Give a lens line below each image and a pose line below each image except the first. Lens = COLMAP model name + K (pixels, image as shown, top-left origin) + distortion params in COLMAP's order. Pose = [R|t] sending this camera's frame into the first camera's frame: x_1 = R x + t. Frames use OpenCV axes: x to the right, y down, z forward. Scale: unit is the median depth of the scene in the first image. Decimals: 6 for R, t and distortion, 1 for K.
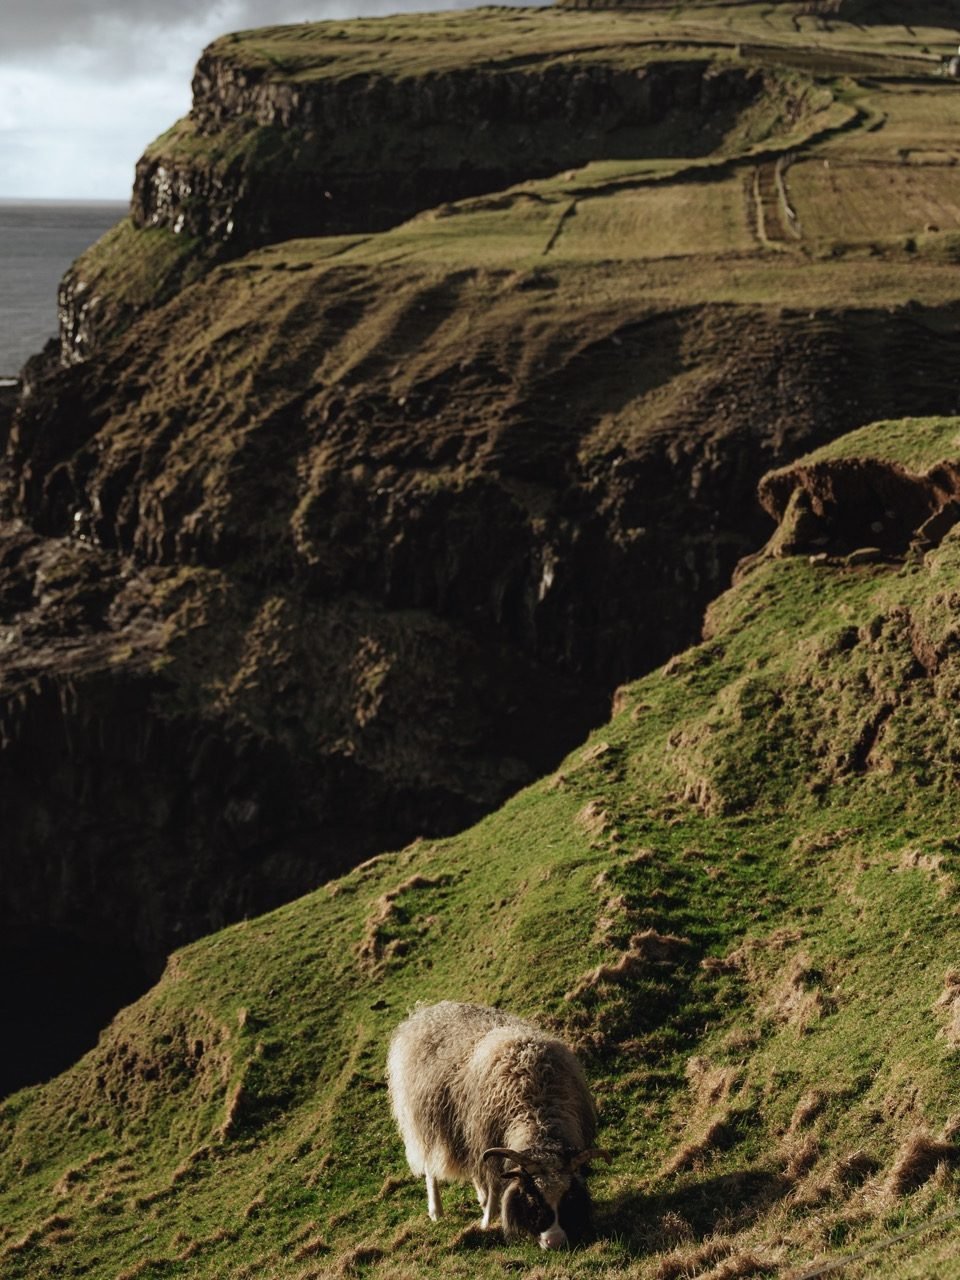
lens RADIAL K [[2231.9, 0, 530.3], [0, 2231.9, 643.9], [0, 0, 1]] dist [0.004887, -0.017553]
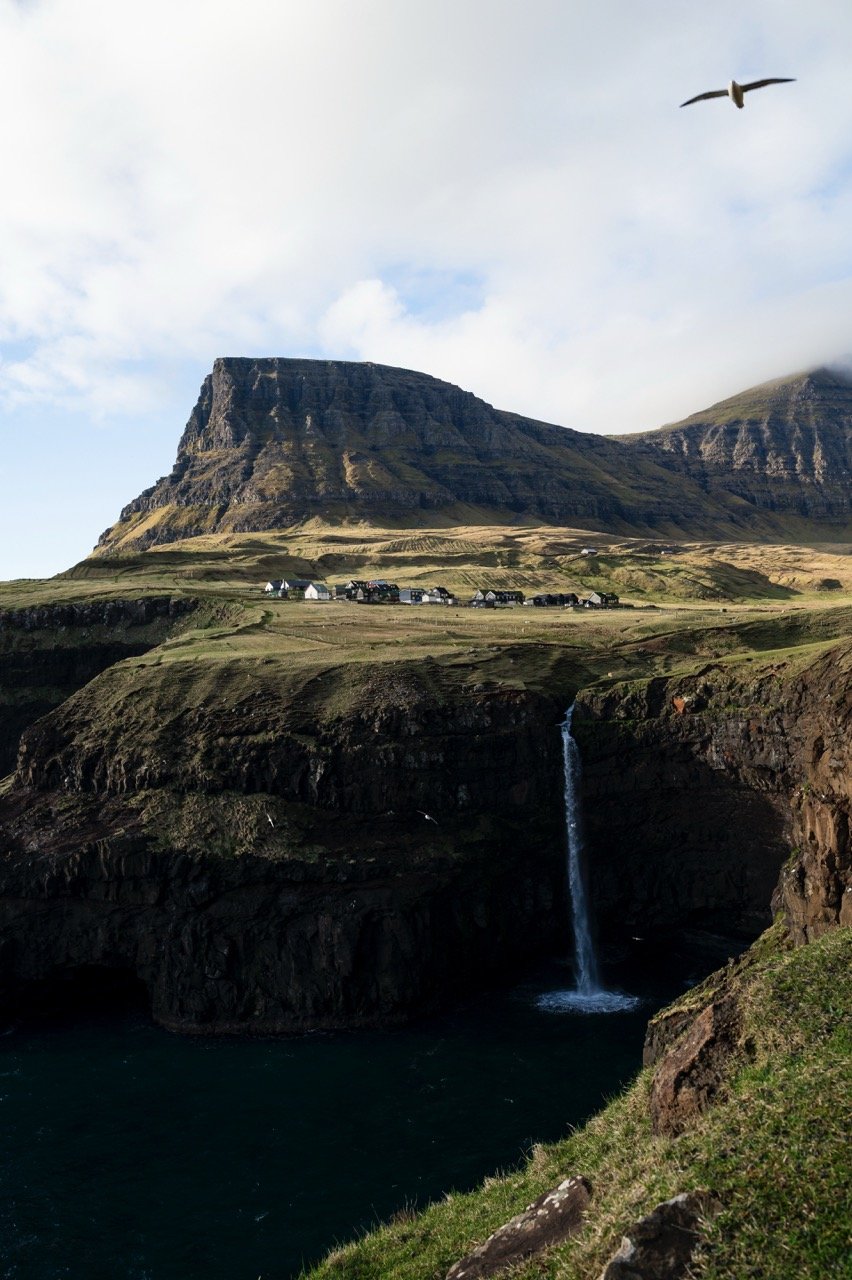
lens RADIAL K [[1112.8, 0, 426.0], [0, 1112.8, 640.0], [0, 0, 1]] dist [-0.008849, -0.001907]
pose [[0.910521, -0.050386, 0.410380, -0.360001], [0.141973, 0.970299, -0.195865, 0.082592], [-0.388323, 0.236602, 0.890632, -0.165886]]
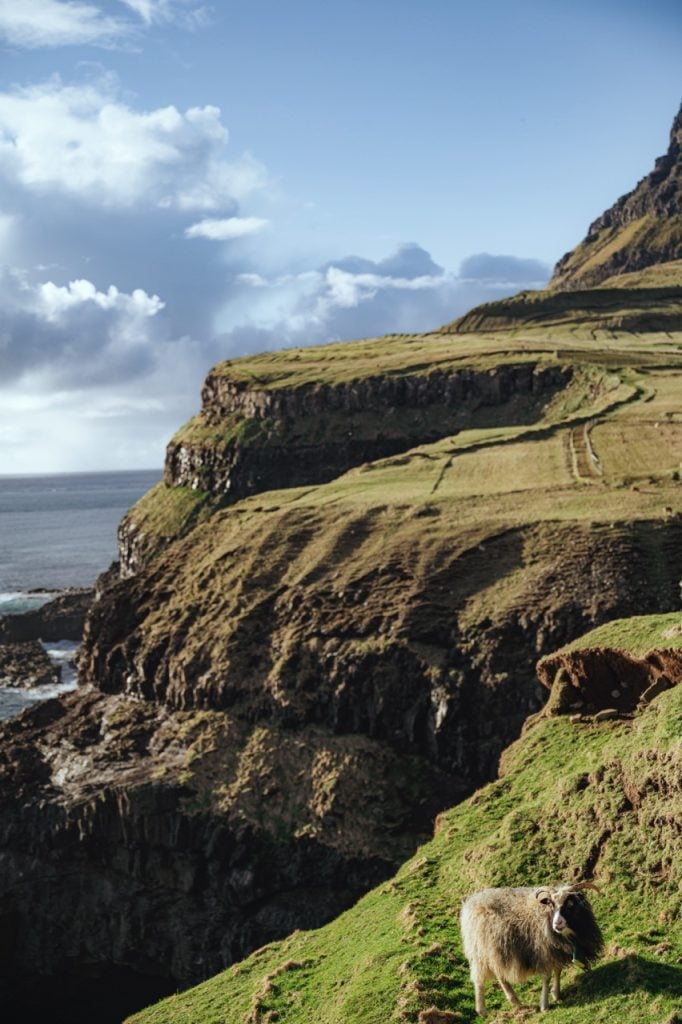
lens RADIAL K [[1494.5, 0, 341.0], [0, 1494.5, 512.0], [0, 0, 1]] dist [0.006882, -0.031056]
pose [[0.997182, -0.046680, -0.058737, 0.004352], [0.036723, 0.986363, -0.160437, -0.002159], [0.065425, 0.157828, 0.985297, 0.000294]]
